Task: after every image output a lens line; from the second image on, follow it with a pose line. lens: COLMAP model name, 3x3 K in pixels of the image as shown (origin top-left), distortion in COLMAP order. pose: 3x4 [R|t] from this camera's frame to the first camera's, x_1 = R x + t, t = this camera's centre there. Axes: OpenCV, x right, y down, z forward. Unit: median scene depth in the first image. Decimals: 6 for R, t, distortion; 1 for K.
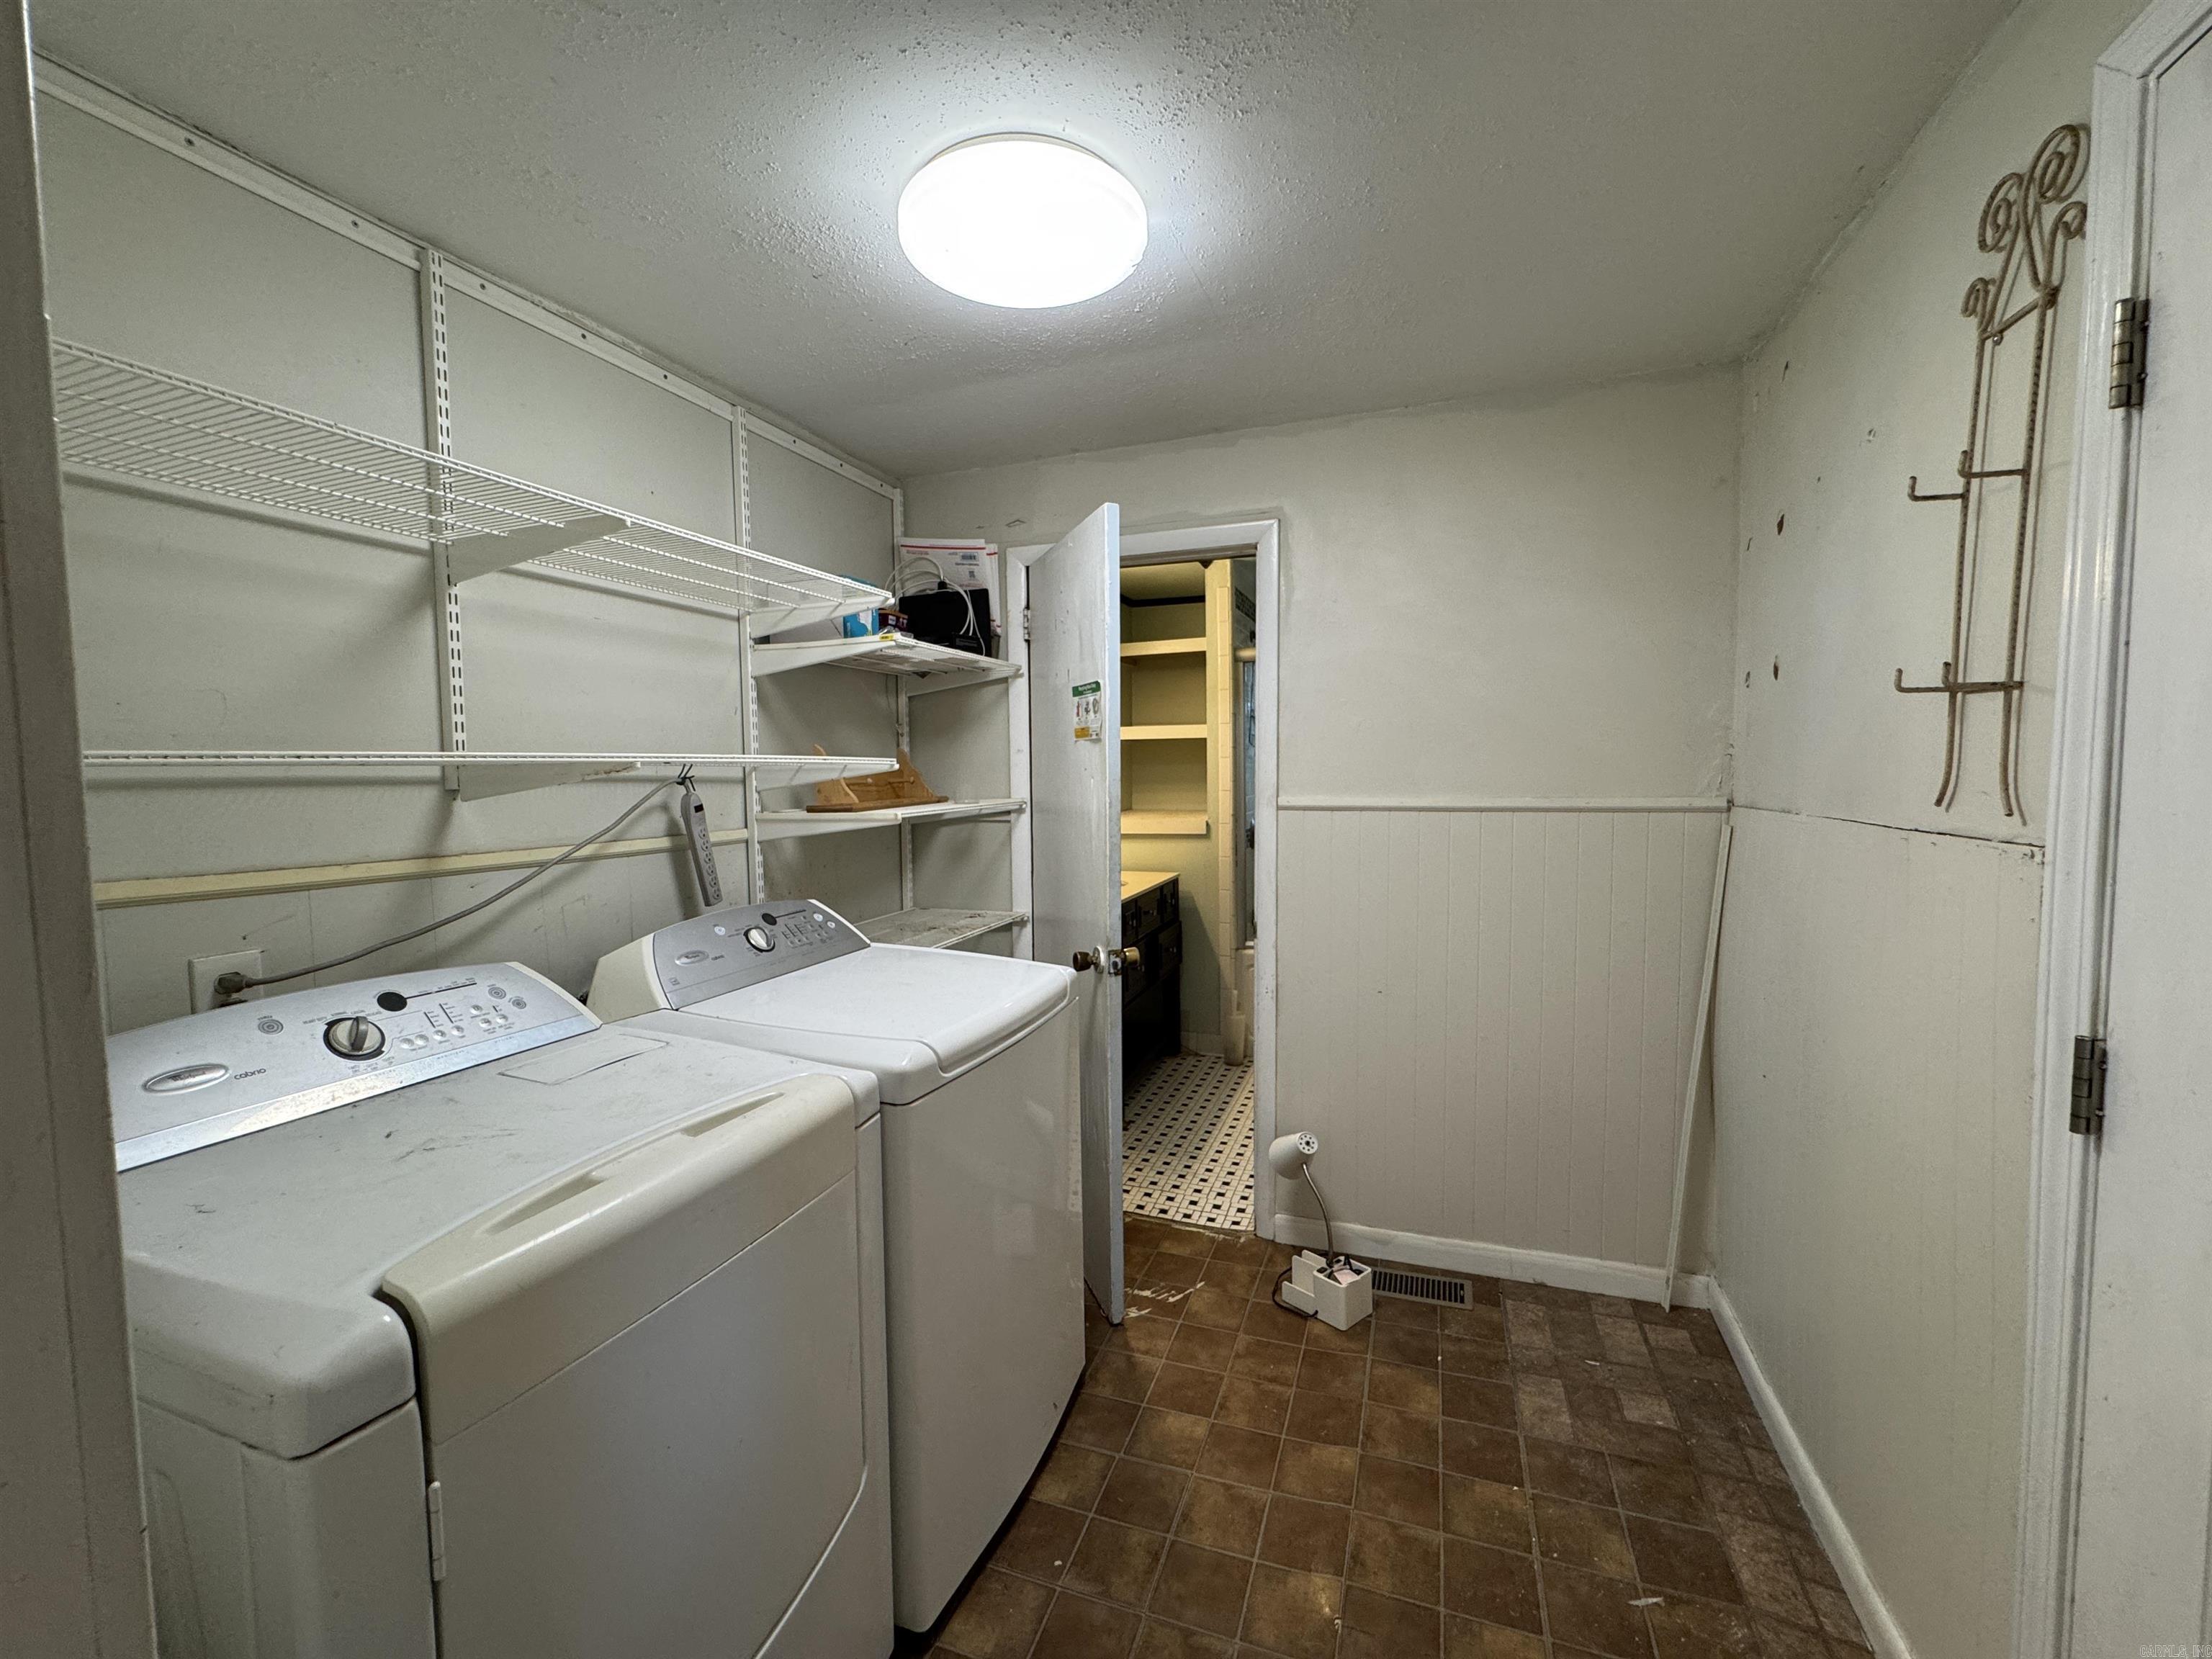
lens RADIAL K [[882.8, 0, 1104.8], [0, 882.8, 827.0], [0, 0, 1]] dist [-0.003359, 0.000148]
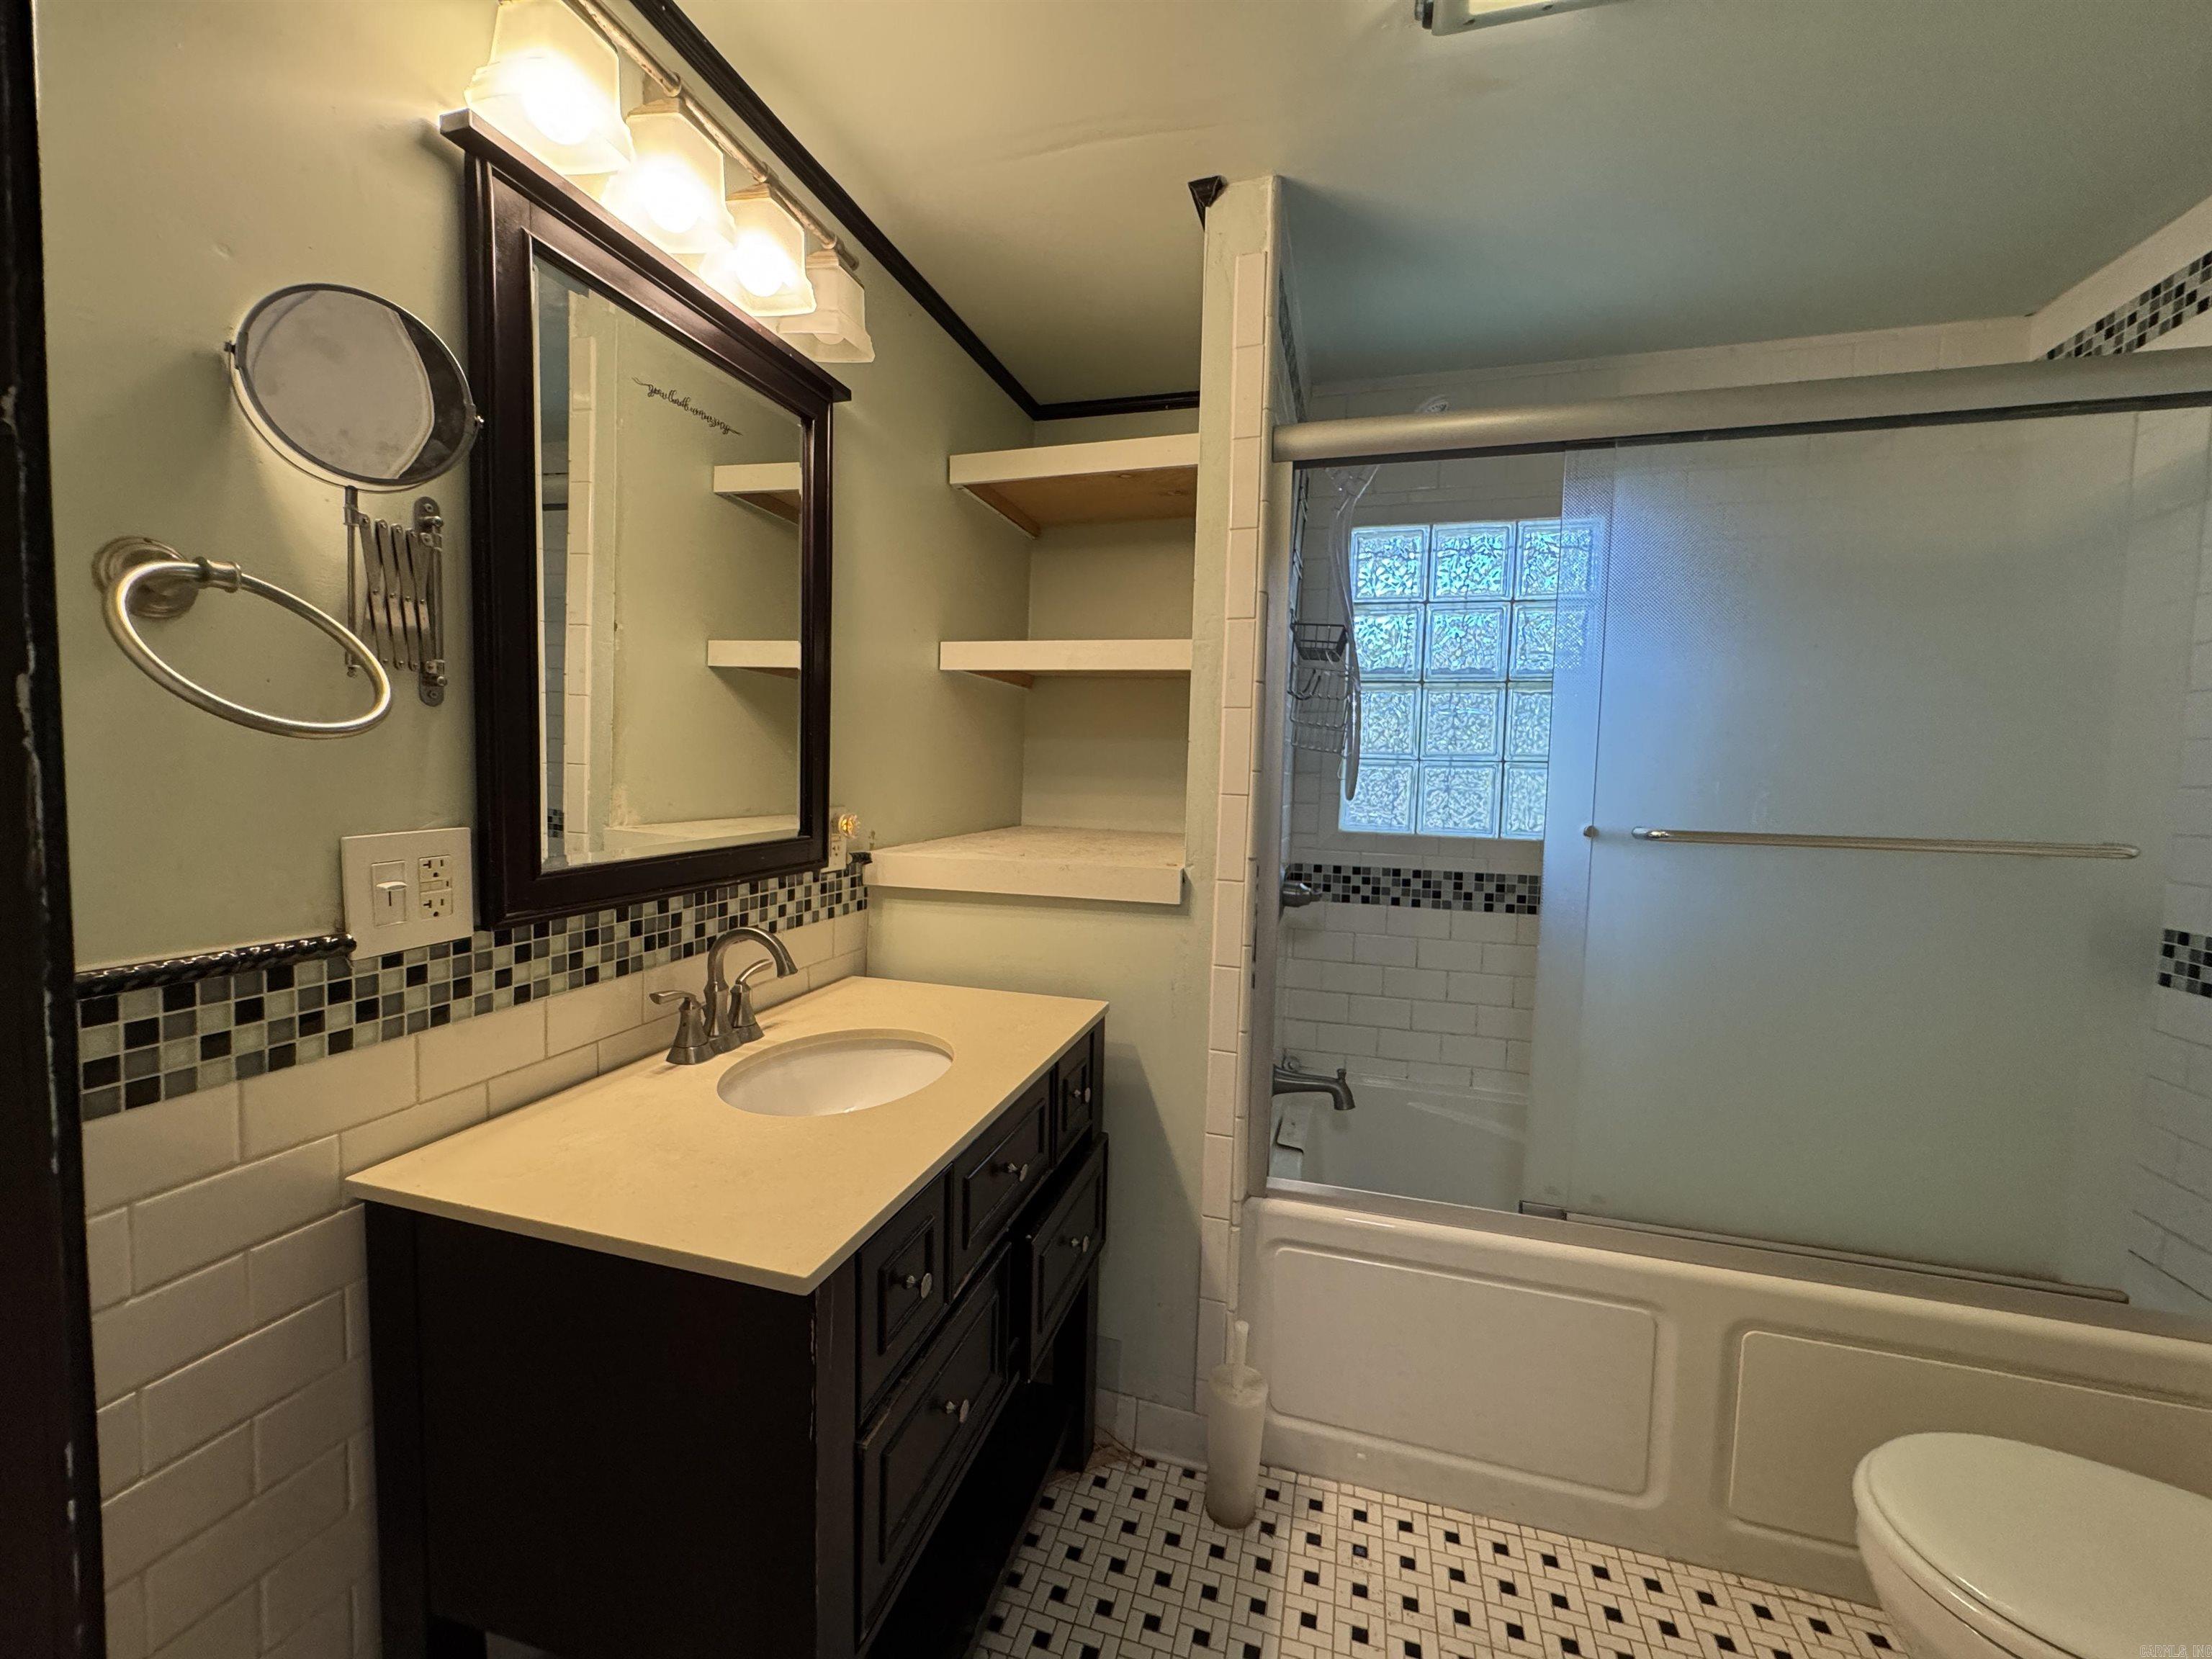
lens RADIAL K [[882.8, 0, 1104.8], [0, 882.8, 827.0], [0, 0, 1]] dist [-0.003359, 0.000148]
pose [[0.998668, 0.038265, 0.034606, 0.066371], [-0.038505, 0.999239, 0.006294, -0.027463], [-0.034339, -0.007618, 0.999381, 0.610007]]
